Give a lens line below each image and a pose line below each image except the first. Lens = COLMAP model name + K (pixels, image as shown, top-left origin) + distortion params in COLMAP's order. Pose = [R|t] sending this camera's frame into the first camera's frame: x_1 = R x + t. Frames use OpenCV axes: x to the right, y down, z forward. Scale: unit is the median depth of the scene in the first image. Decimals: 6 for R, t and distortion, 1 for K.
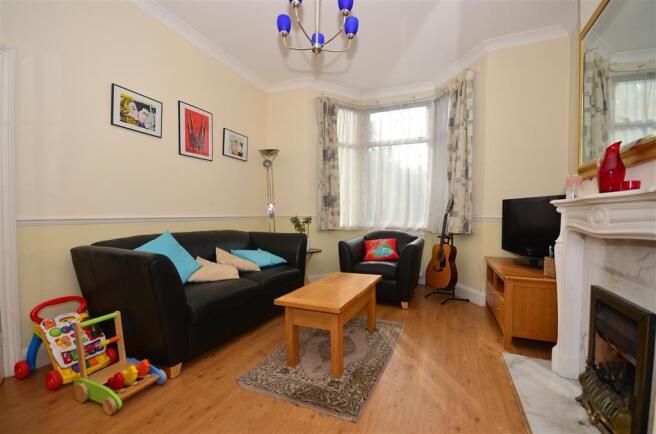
lens RADIAL K [[281.9, 0, 334.8], [0, 281.9, 220.5], [0, 0, 1]] dist [0.016318, -0.011404]
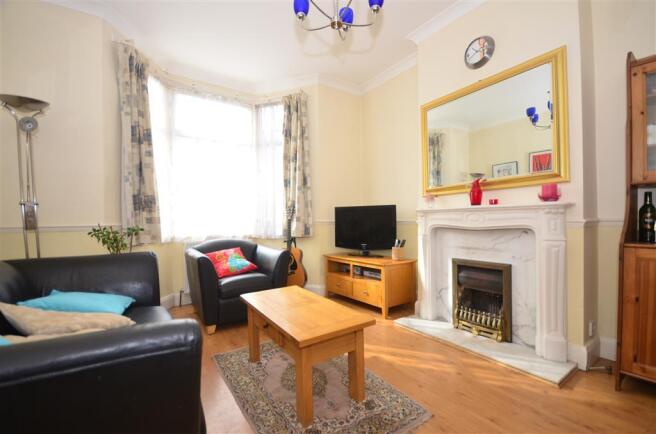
lens RADIAL K [[281.9, 0, 334.8], [0, 281.9, 220.5], [0, 0, 1]] dist [0.016318, -0.011404]
pose [[0.550353, -0.012783, 0.834834, -0.399810], [0.033061, 0.999432, -0.006492, -0.005742], [-0.834277, 0.031174, 0.550463, 0.283578]]
